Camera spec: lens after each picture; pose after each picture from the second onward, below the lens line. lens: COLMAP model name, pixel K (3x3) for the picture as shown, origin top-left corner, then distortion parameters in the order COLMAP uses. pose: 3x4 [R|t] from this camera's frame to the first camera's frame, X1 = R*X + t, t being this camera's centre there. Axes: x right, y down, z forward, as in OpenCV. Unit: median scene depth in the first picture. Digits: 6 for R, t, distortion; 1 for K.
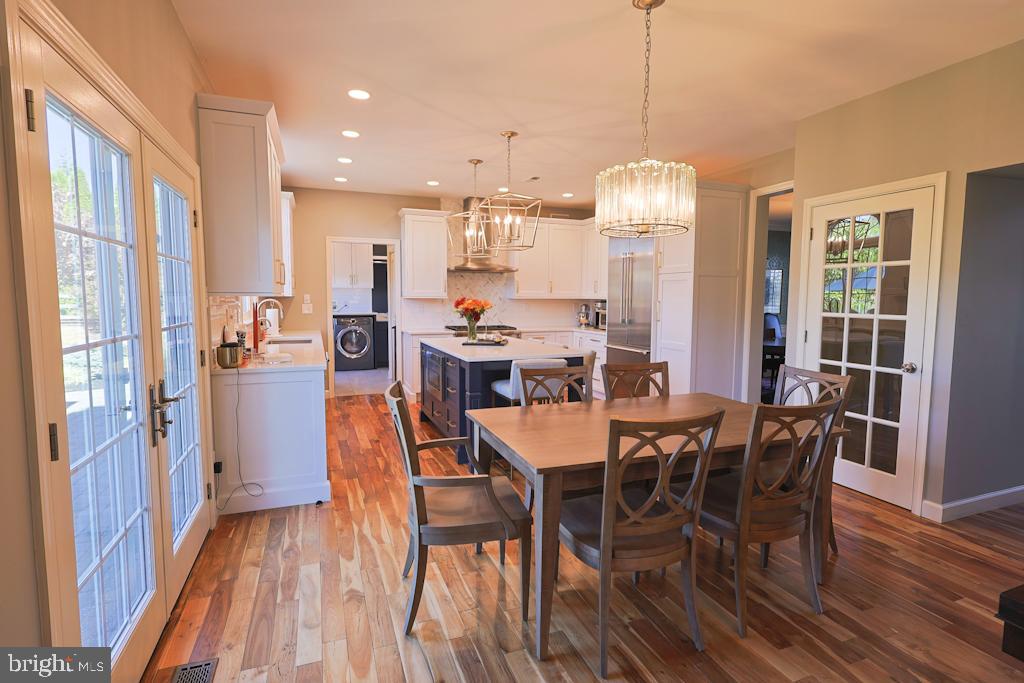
lens RADIAL K [[502.2, 0, 514.0], [0, 502.2, 340.5], [0, 0, 1]] dist [0.000519, -0.000288]
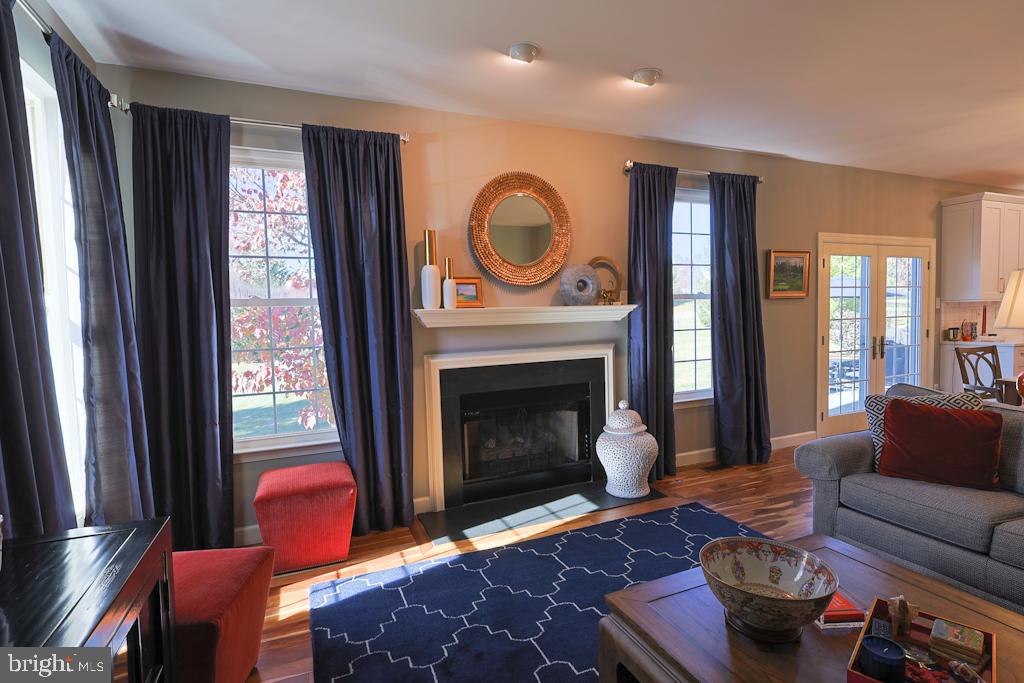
lens RADIAL K [[502.2, 0, 514.0], [0, 502.2, 340.5], [0, 0, 1]] dist [0.000519, -0.000288]
pose [[0.027771, 0.048199, -0.998452, 0.581865], [-0.060482, 0.997088, 0.046451, 0.029575], [0.997783, 0.059099, 0.030605, -0.303928]]
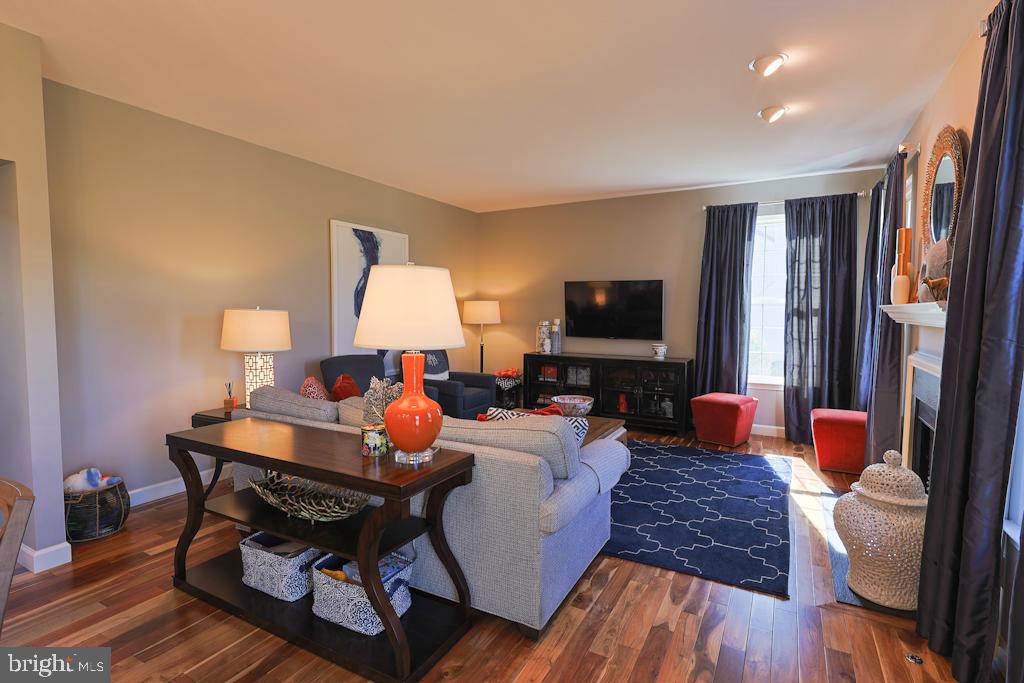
lens RADIAL K [[509.4, 0, 512.0], [0, 509.4, 341.5], [0, 0, 1]] dist [-0.001064, 0.000157]
pose [[-0.632652, -0.051873, 0.772697, -0.098974], [0.064397, 0.990775, 0.119238, -0.026652], [-0.771755, 0.125196, -0.623475, 0.288591]]
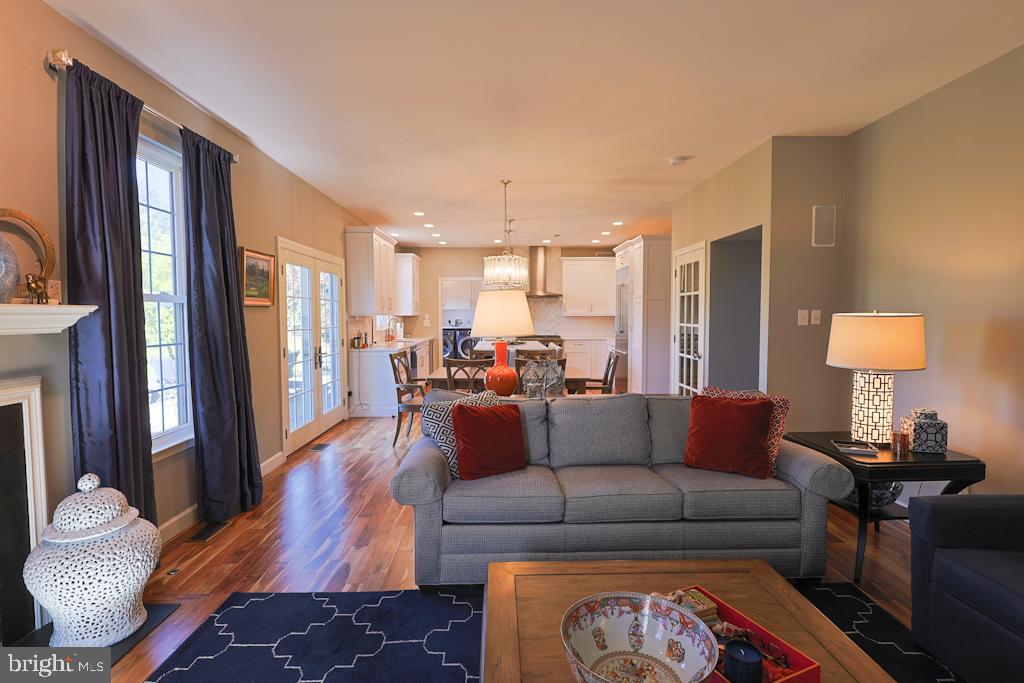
lens RADIAL K [[502.2, 0, 514.0], [0, 502.2, 340.5], [0, 0, 1]] dist [0.000519, -0.000288]
pose [[0.937909, 0.011033, -0.346707, 0.381764], [-0.023714, 0.999195, -0.032356, 0.034582], [0.346071, 0.038569, 0.937415, -0.369425]]
